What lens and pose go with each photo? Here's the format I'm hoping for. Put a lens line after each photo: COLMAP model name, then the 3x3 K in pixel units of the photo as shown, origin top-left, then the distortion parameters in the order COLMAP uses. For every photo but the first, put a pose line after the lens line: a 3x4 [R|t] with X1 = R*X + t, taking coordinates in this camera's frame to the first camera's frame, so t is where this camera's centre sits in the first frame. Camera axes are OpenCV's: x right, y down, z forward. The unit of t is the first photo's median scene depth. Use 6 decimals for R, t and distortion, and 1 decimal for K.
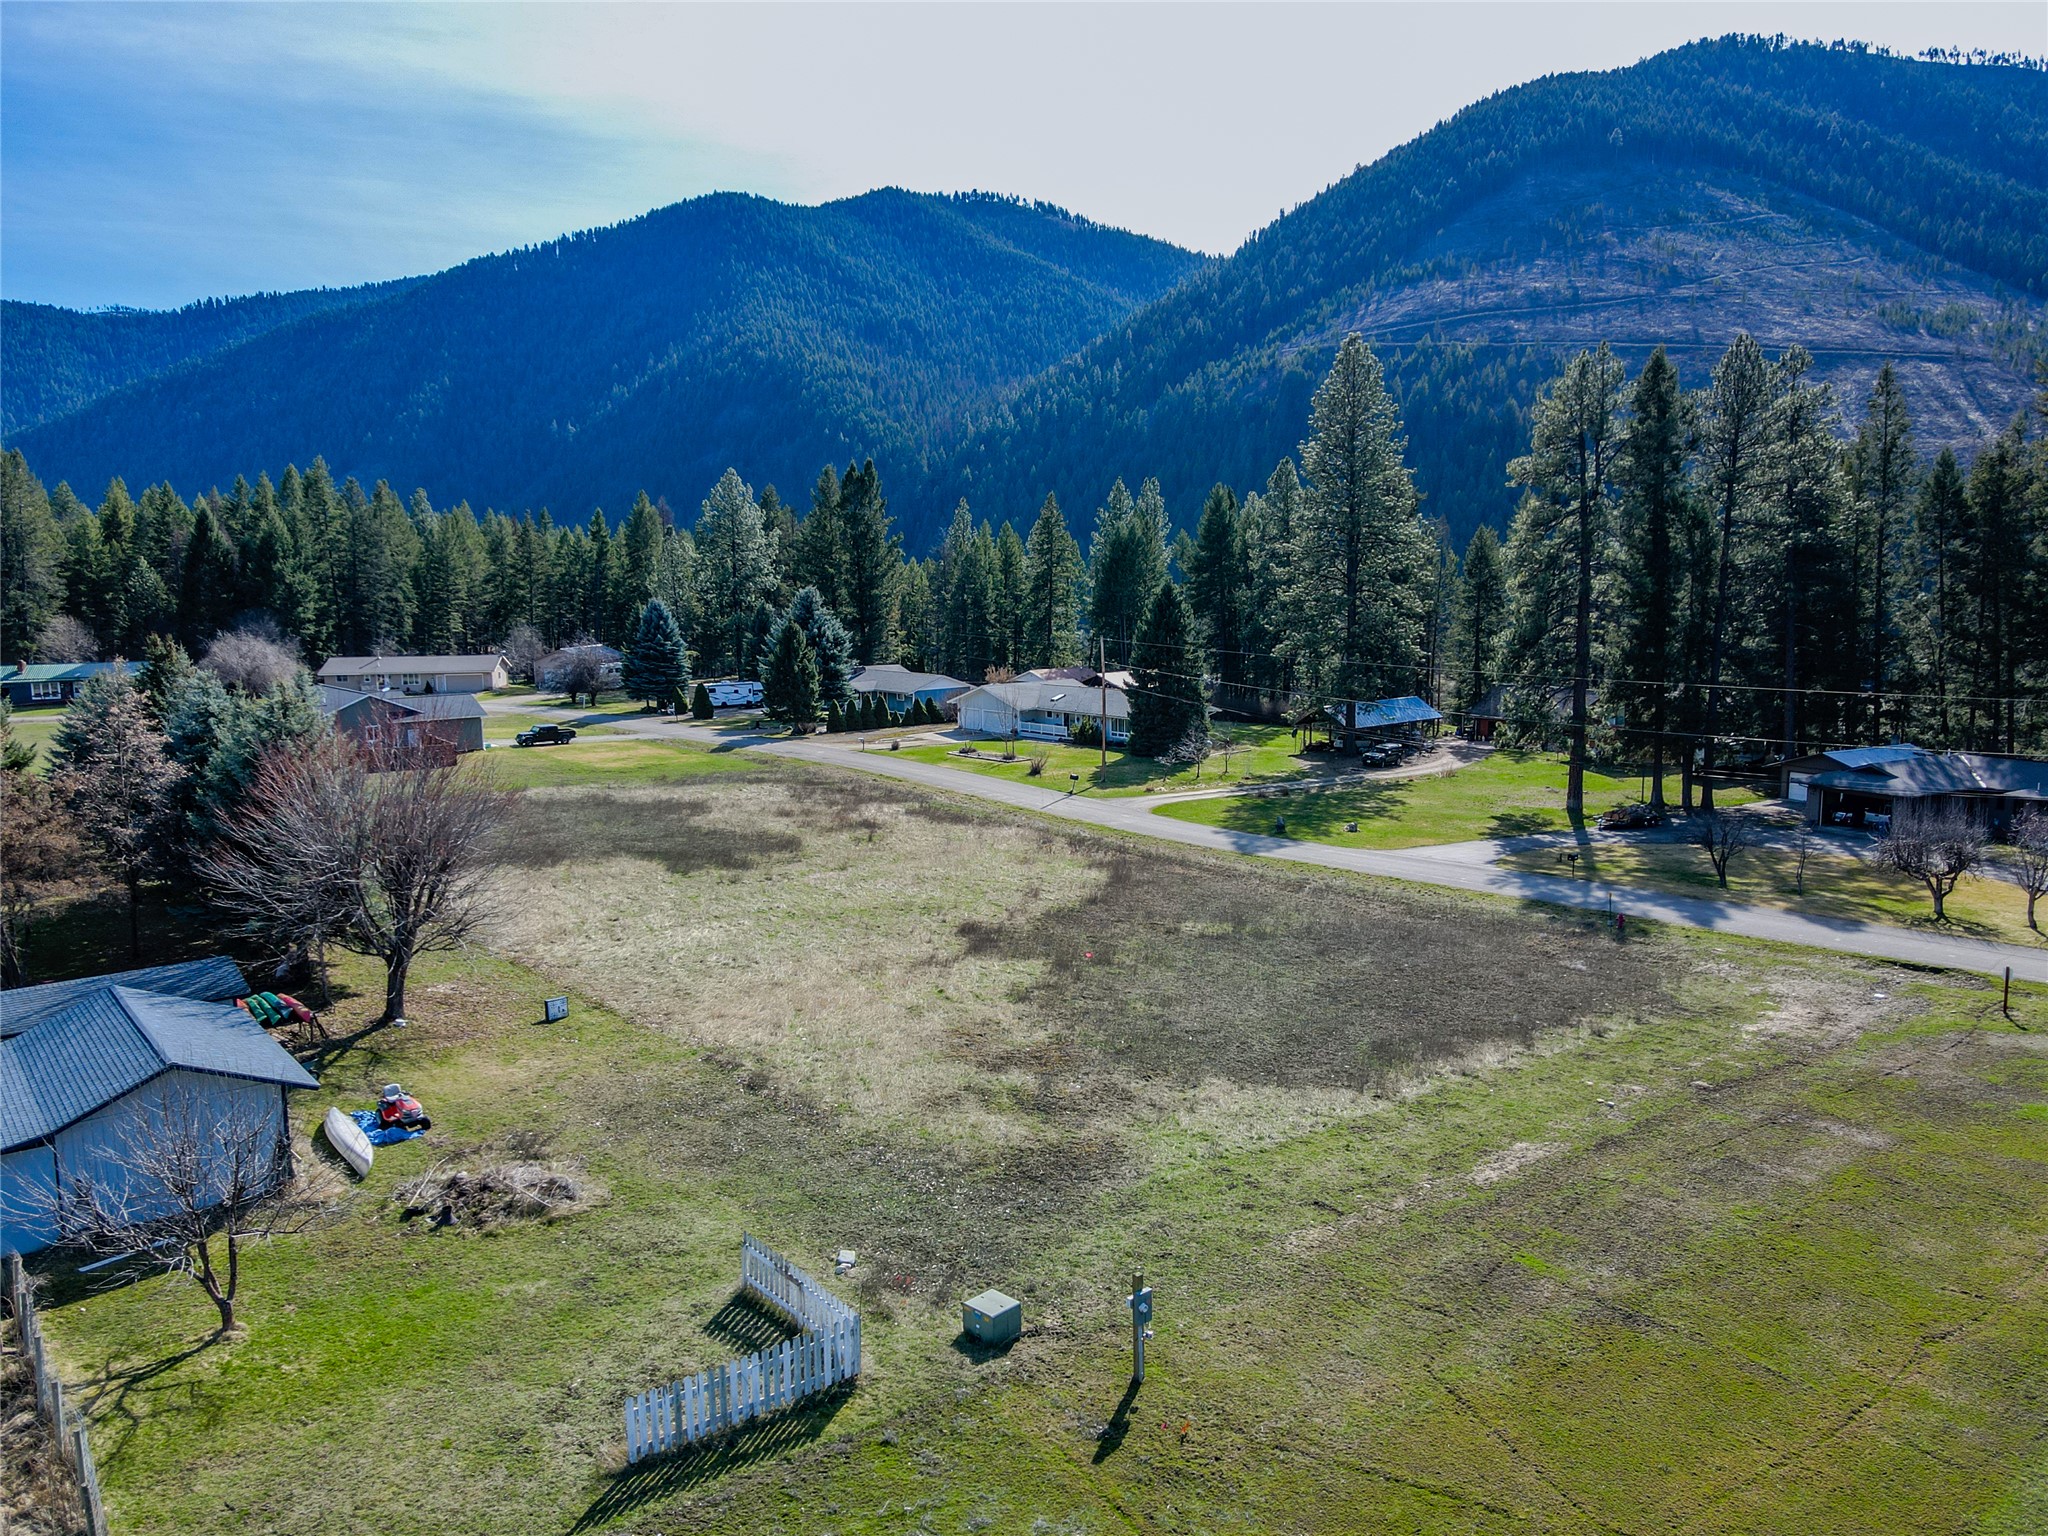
lens RADIAL K [[1498.9, 0, 1019.1], [0, 1498.9, 771.3], [0, 0, 1]] dist [0.009878, 0.020174]
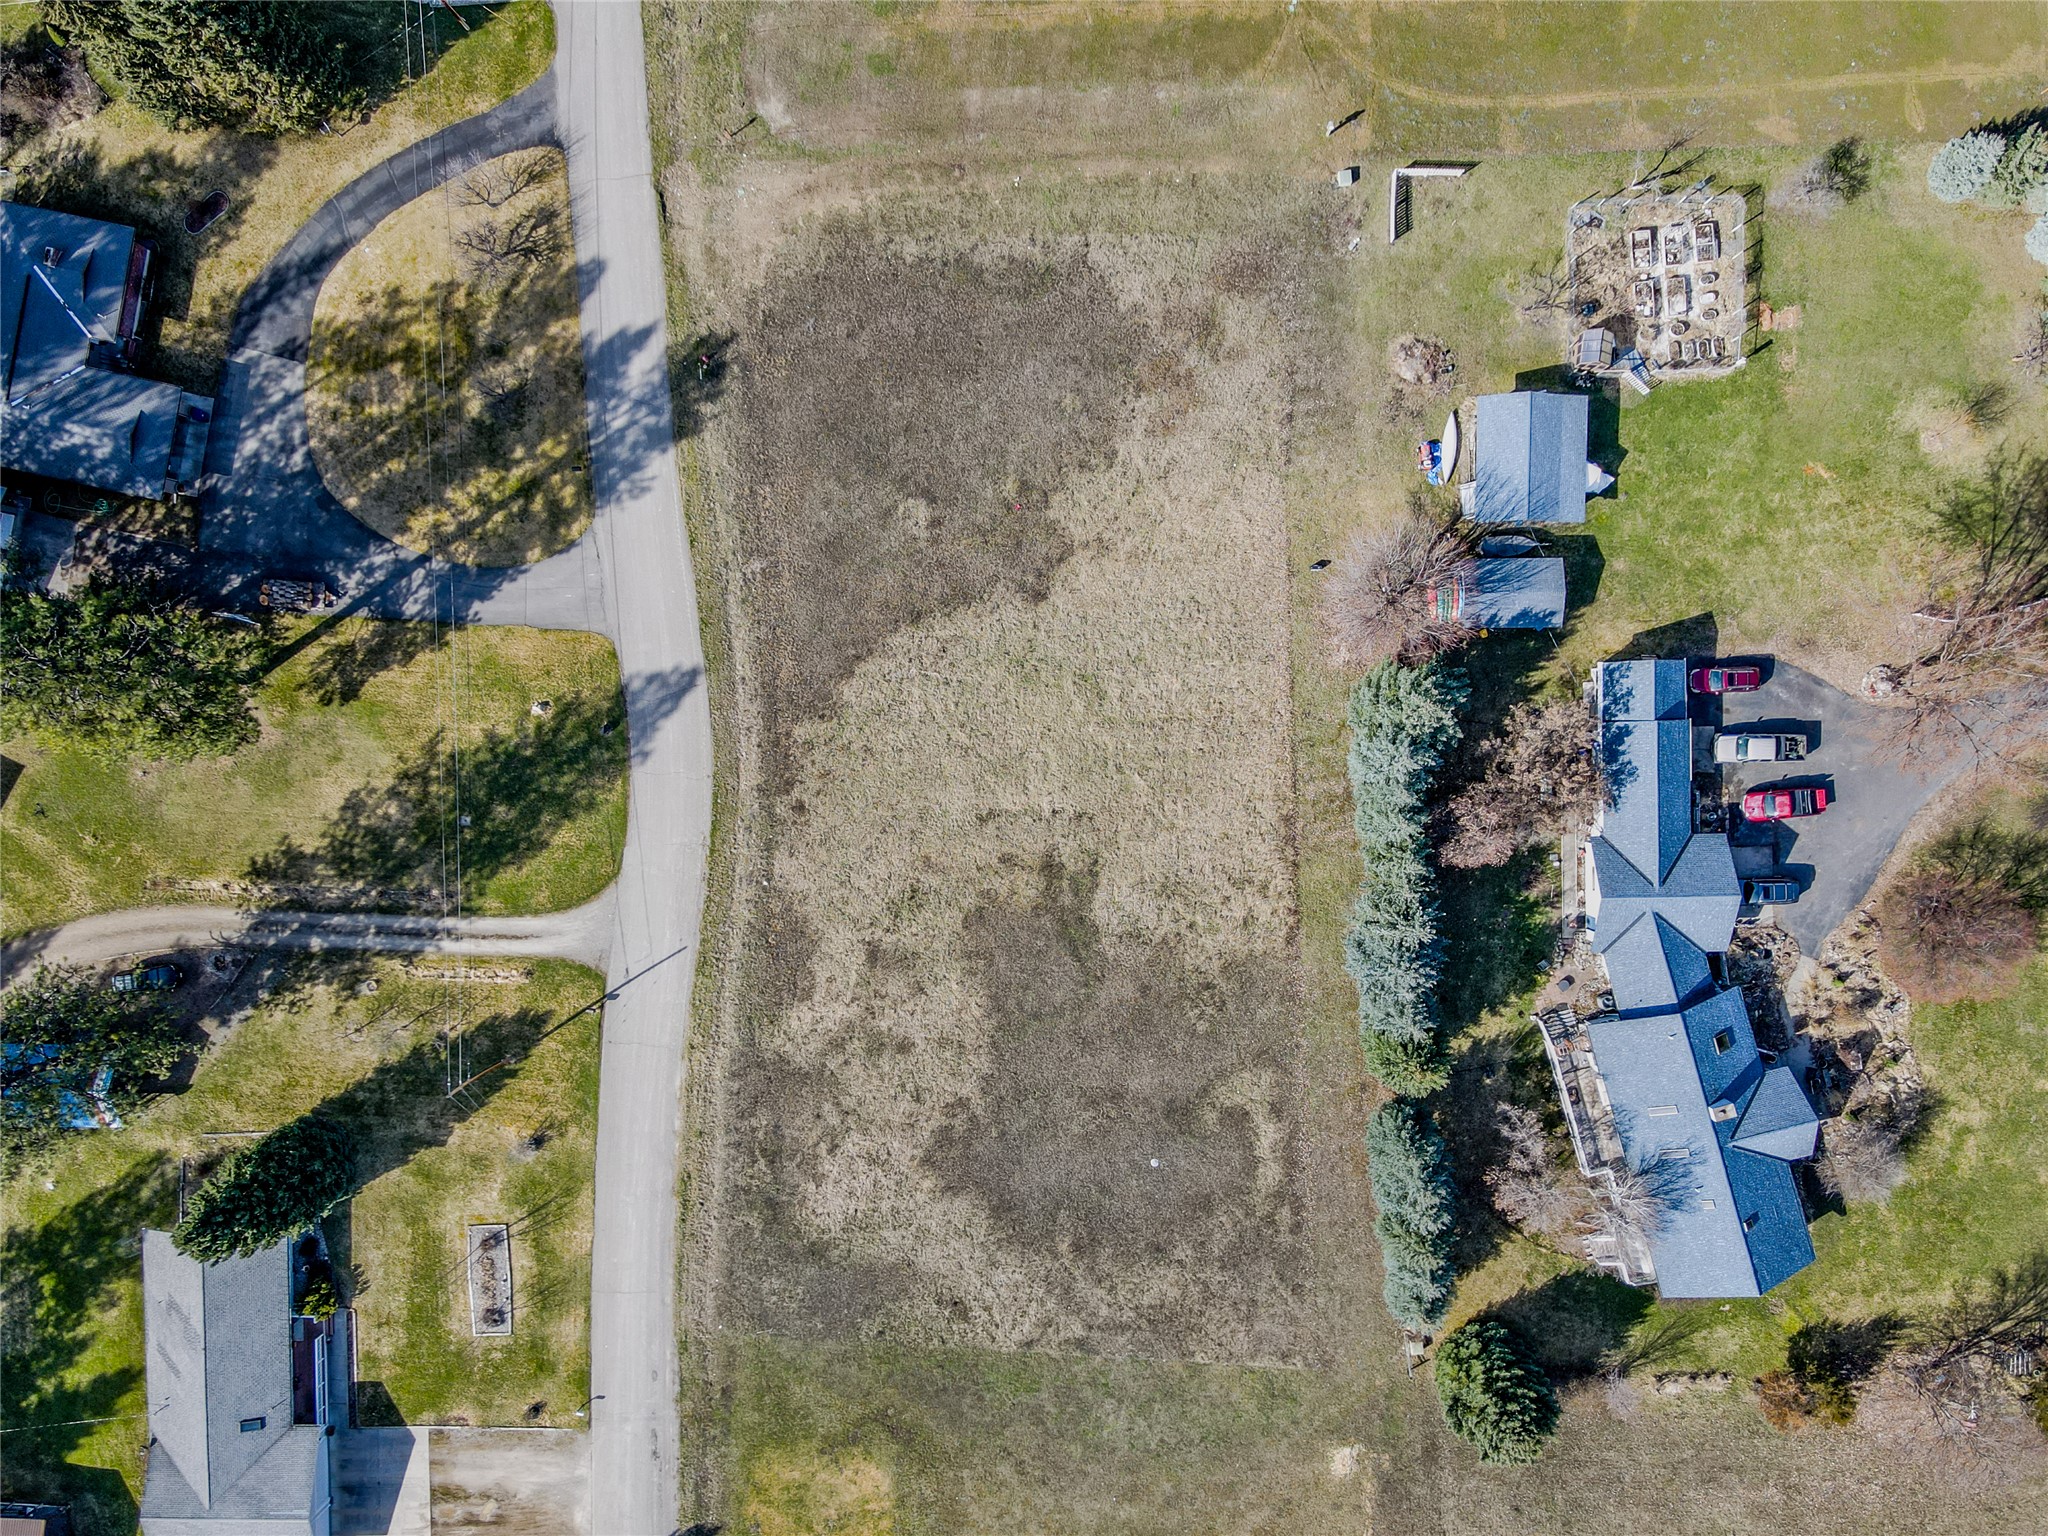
lens RADIAL K [[1497.6, 0, 1017.1], [0, 1497.6, 771.1], [0, 0, 1]] dist [0.007652, 0.020707]
pose [[-0.774447, -0.632058, 0.027084, -0.013698], [0.147034, -0.138190, 0.979431, -0.114873], [-0.615315, 0.762500, 0.199955, 0.063853]]
